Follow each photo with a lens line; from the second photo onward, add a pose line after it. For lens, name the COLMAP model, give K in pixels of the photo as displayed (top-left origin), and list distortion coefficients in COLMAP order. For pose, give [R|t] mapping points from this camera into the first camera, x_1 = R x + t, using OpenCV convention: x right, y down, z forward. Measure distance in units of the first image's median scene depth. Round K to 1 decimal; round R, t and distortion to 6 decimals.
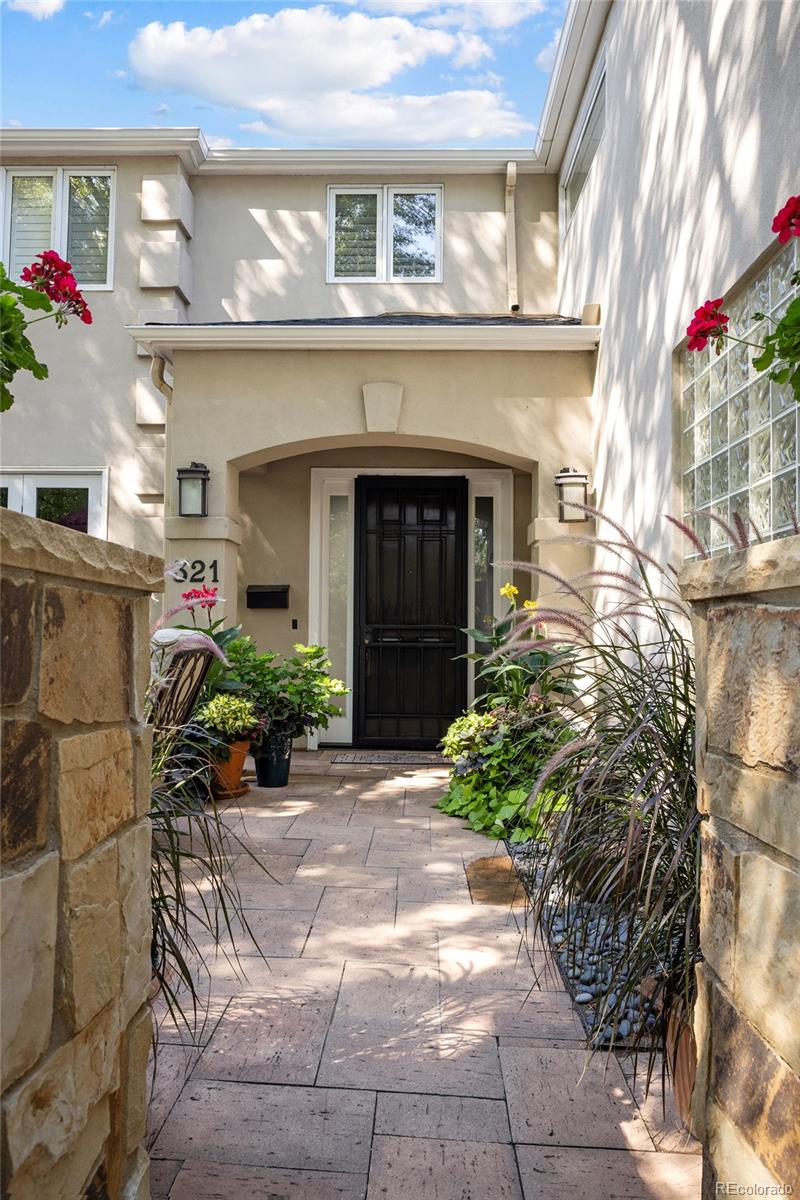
lens RADIAL K [[829.2, 0, 400.0], [0, 829.2, 600.0], [0, 0, 1]] dist [-0.000208, -0.000003]
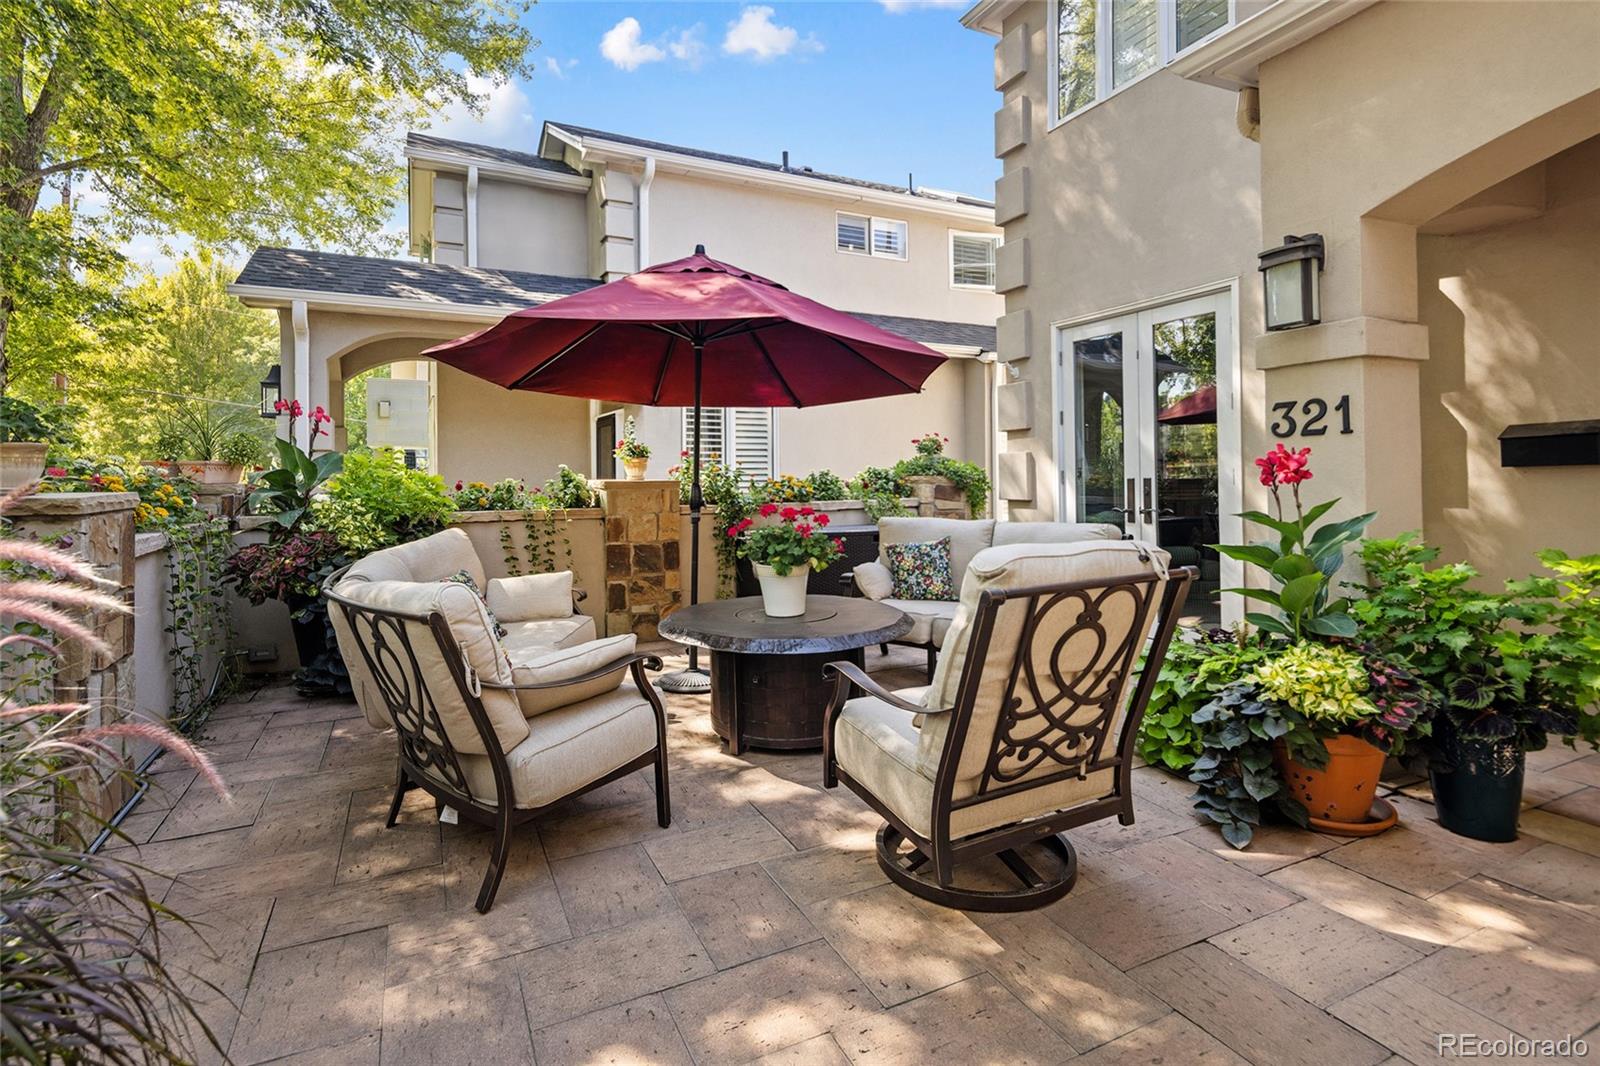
lens RADIAL K [[766.5, 0, 797.5], [0, 766.5, 482.5], [0, 0, 1]] dist [0.001633, 0.000326]
pose [[0.461619, -0.011569, -0.887003, 0.072023], [0.050871, 0.998615, 0.013449, -0.014262], [0.885618, -0.051331, 0.461569, 0.417763]]
